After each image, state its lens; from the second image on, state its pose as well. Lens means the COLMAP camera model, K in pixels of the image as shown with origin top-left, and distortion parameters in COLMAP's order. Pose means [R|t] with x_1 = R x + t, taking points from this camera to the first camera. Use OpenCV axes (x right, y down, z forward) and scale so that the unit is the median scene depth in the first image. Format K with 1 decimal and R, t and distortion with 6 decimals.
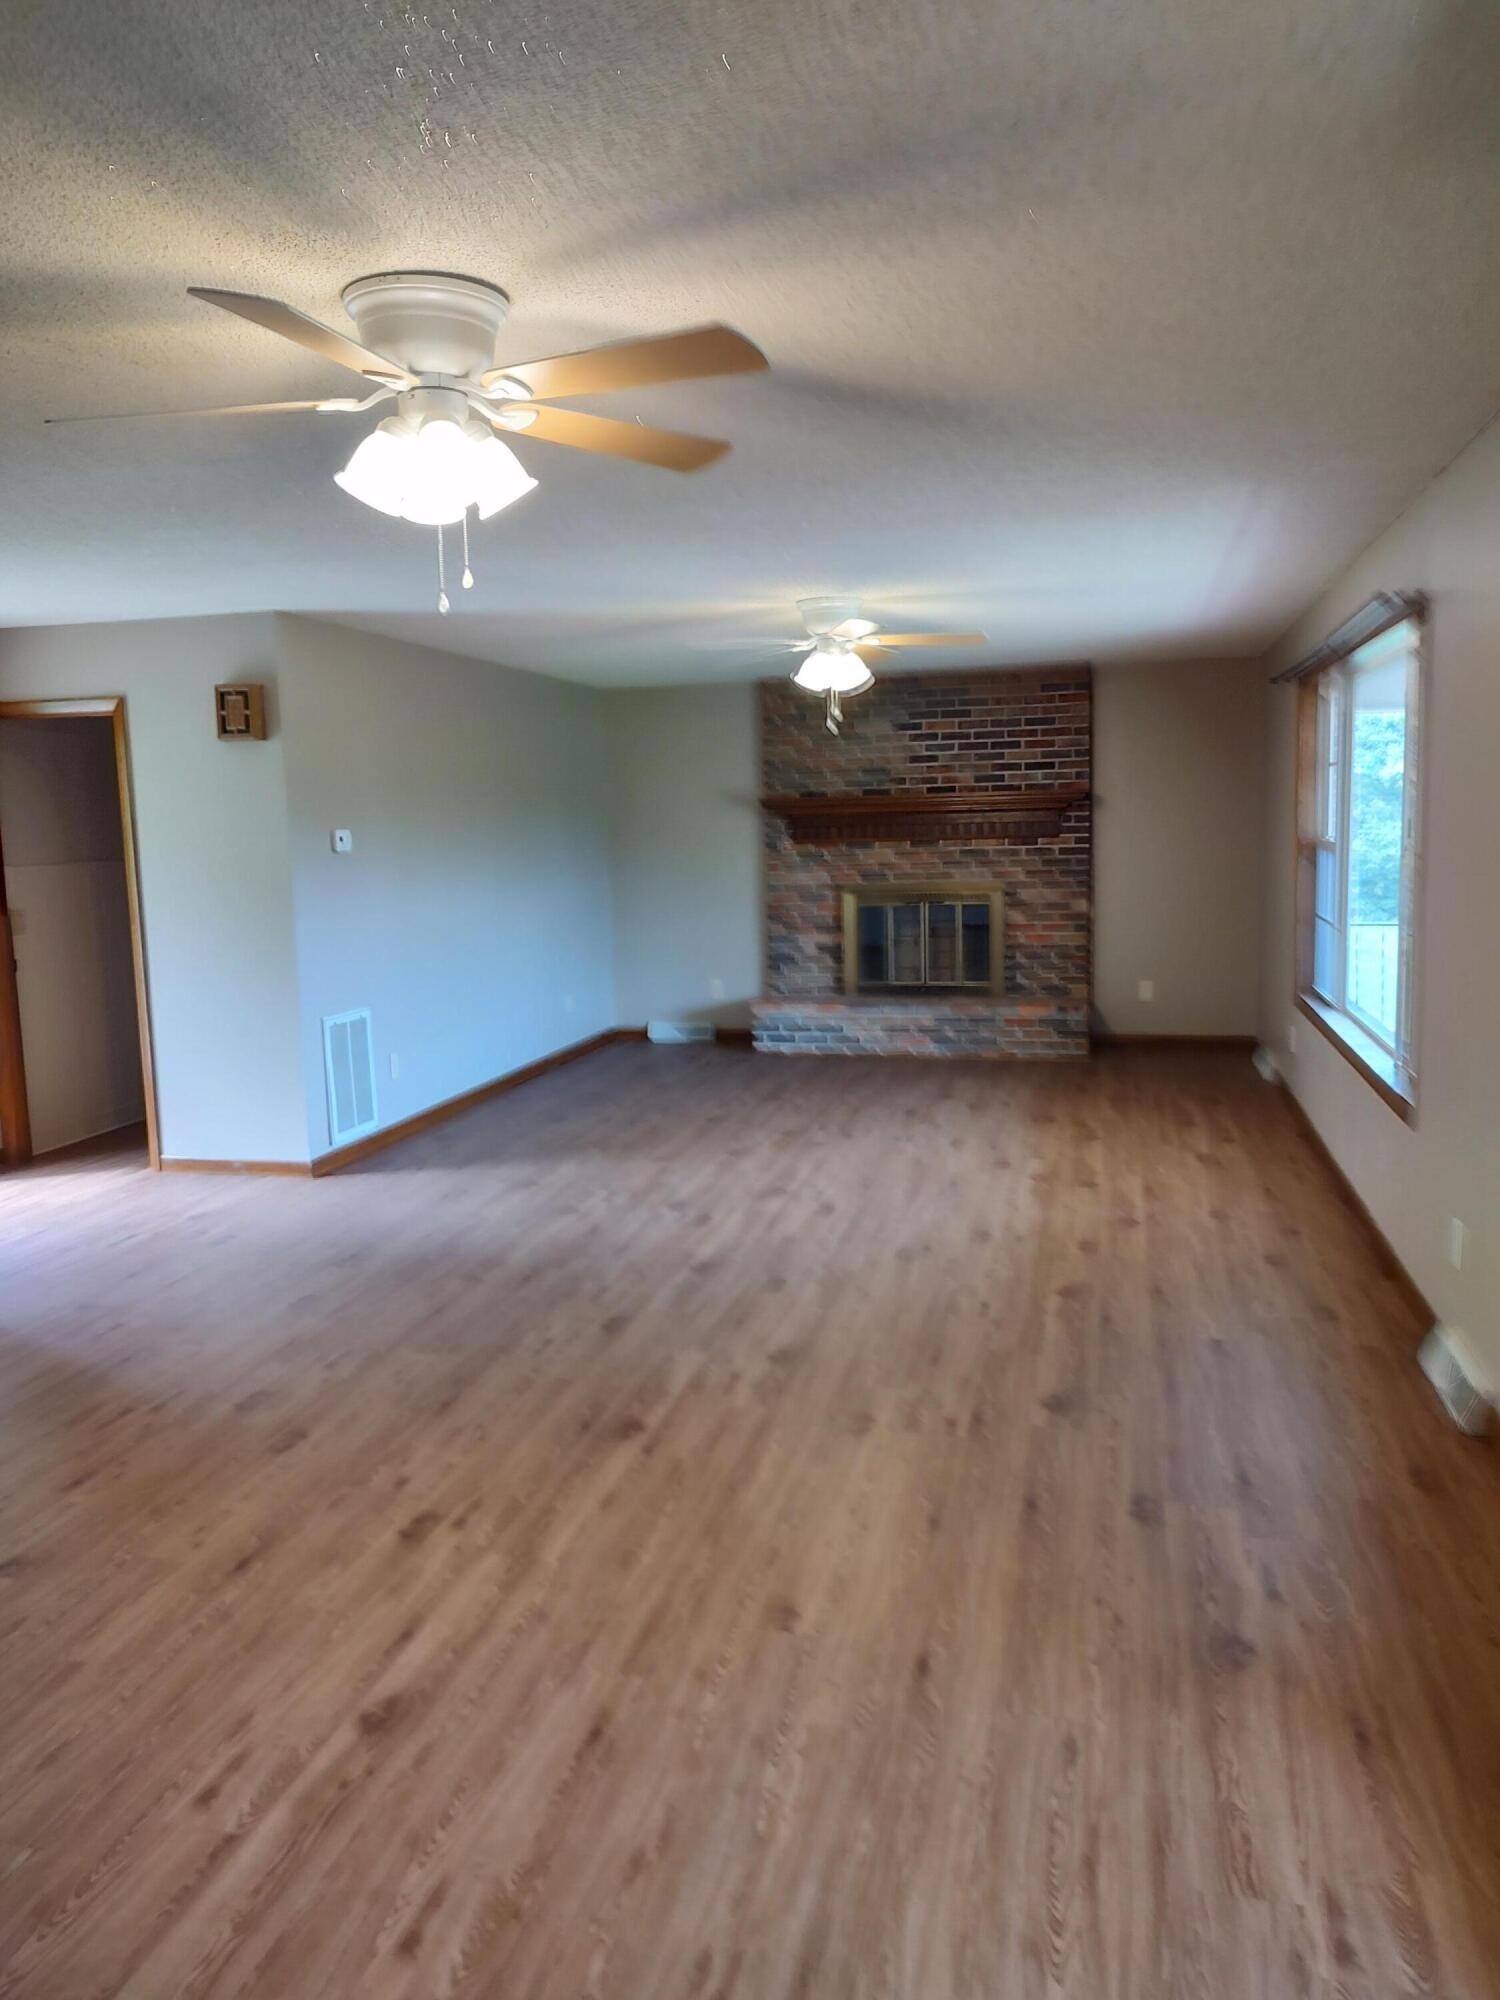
lens RADIAL K [[1432.4, 0, 750.0], [0, 1432.4, 1000.0], [0, 0, 1]] dist [0.004825, -0.000428]
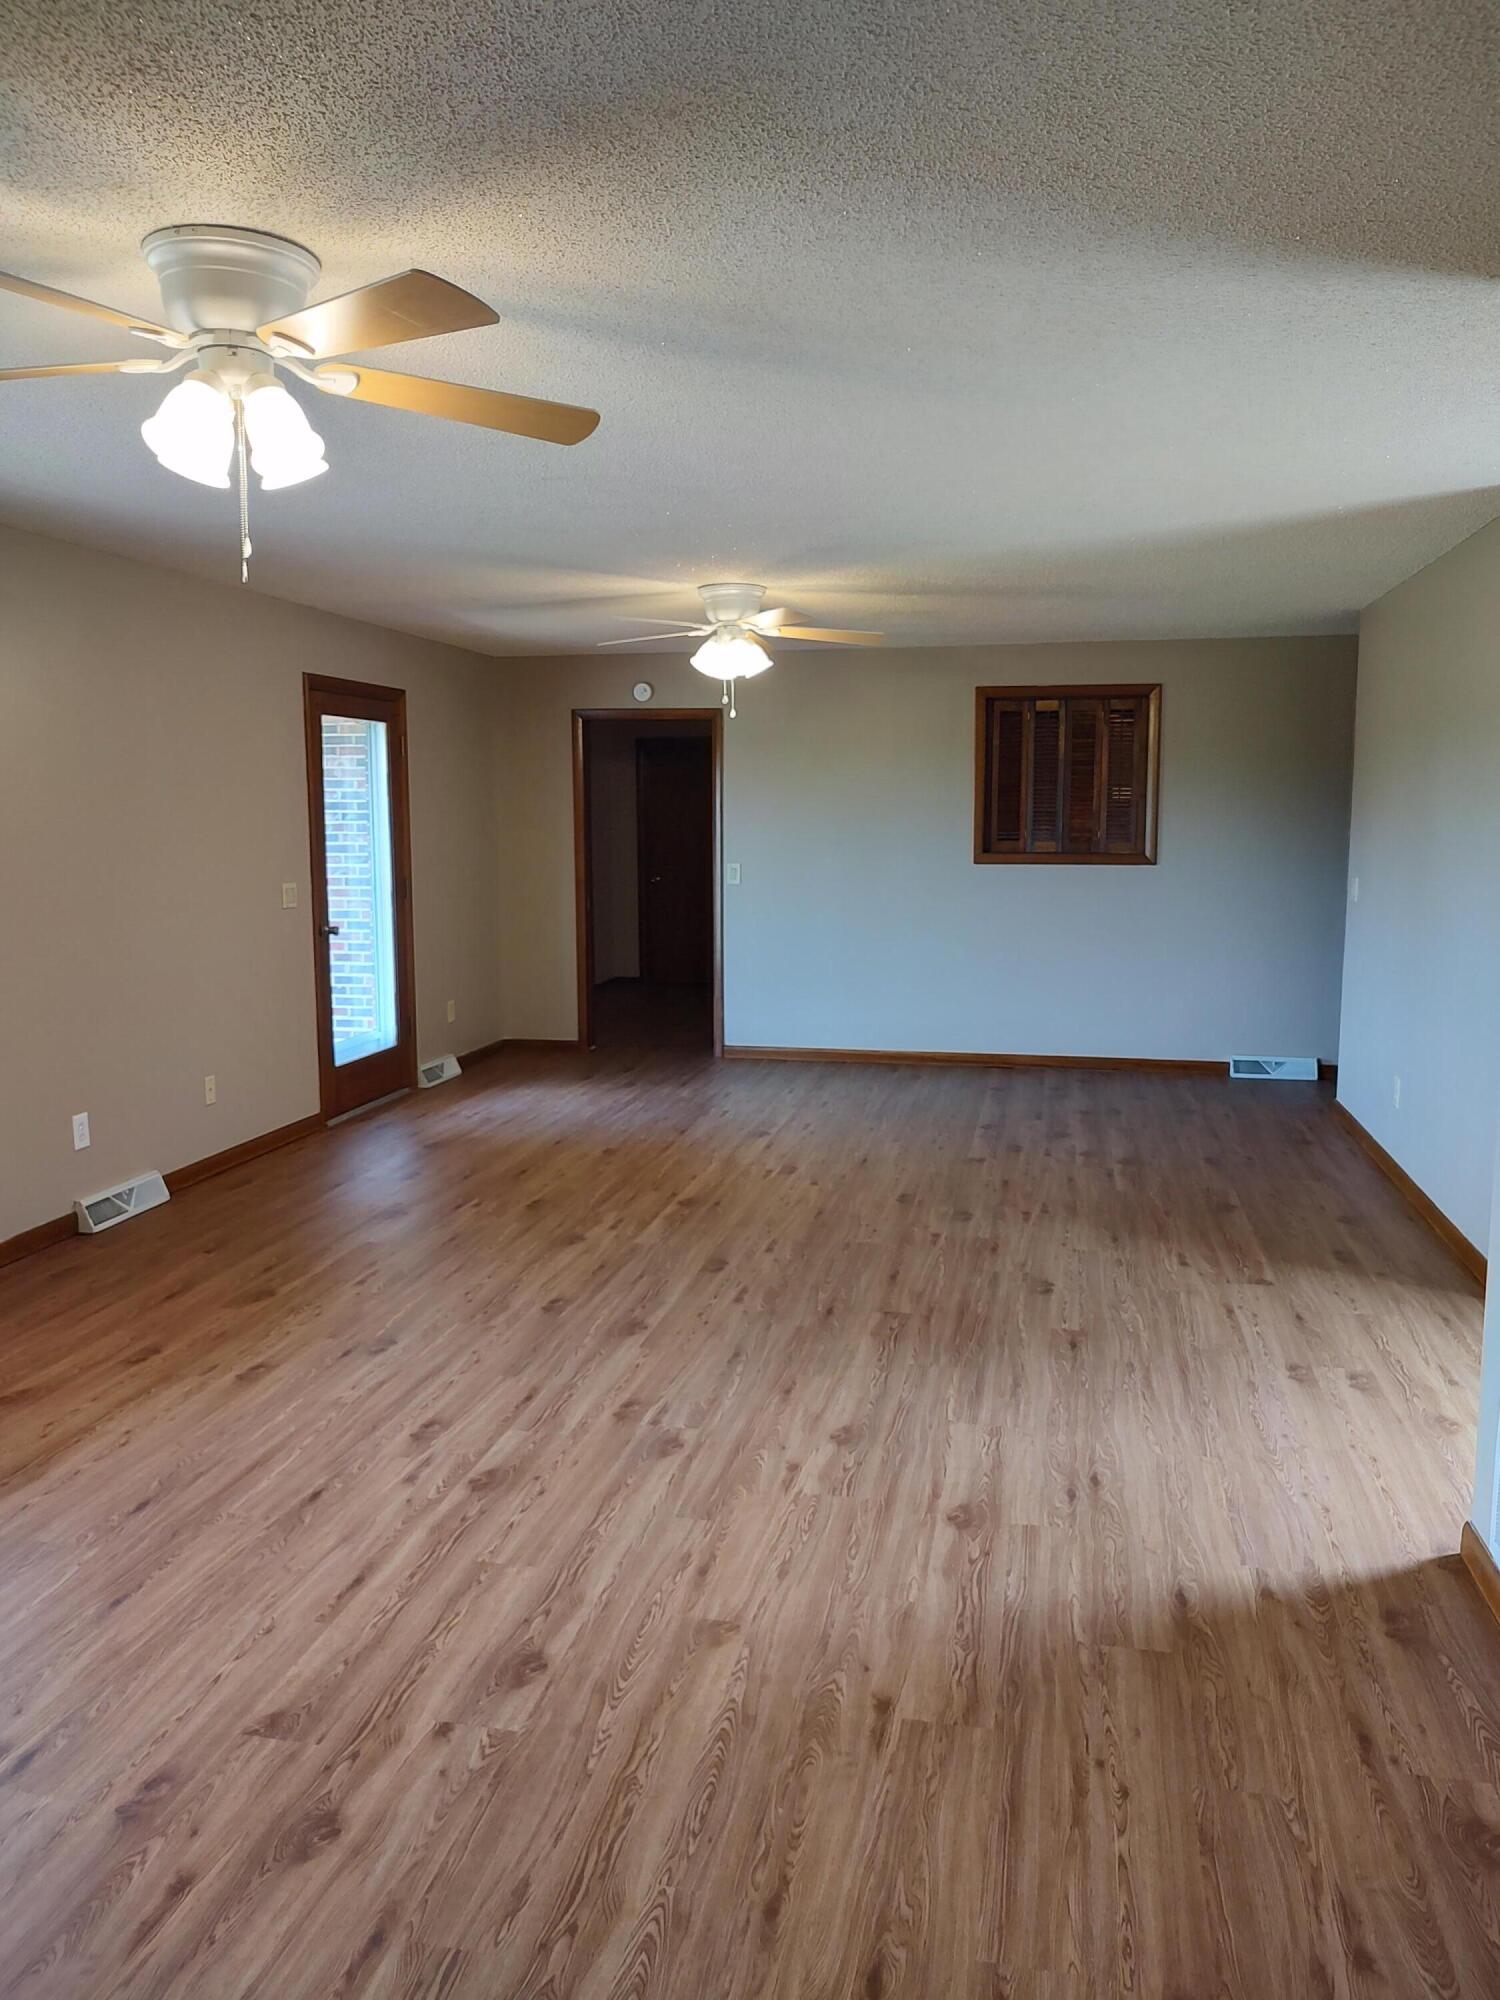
lens RADIAL K [[1432.4, 0, 750.0], [0, 1432.4, 1000.0], [0, 0, 1]] dist [0.004825, -0.000428]
pose [[-0.999309, 0.029591, -0.022488, -0.093973], [0.022933, 0.967074, 0.253459, -0.227685], [0.029248, 0.252768, -0.967085, 1.857622]]
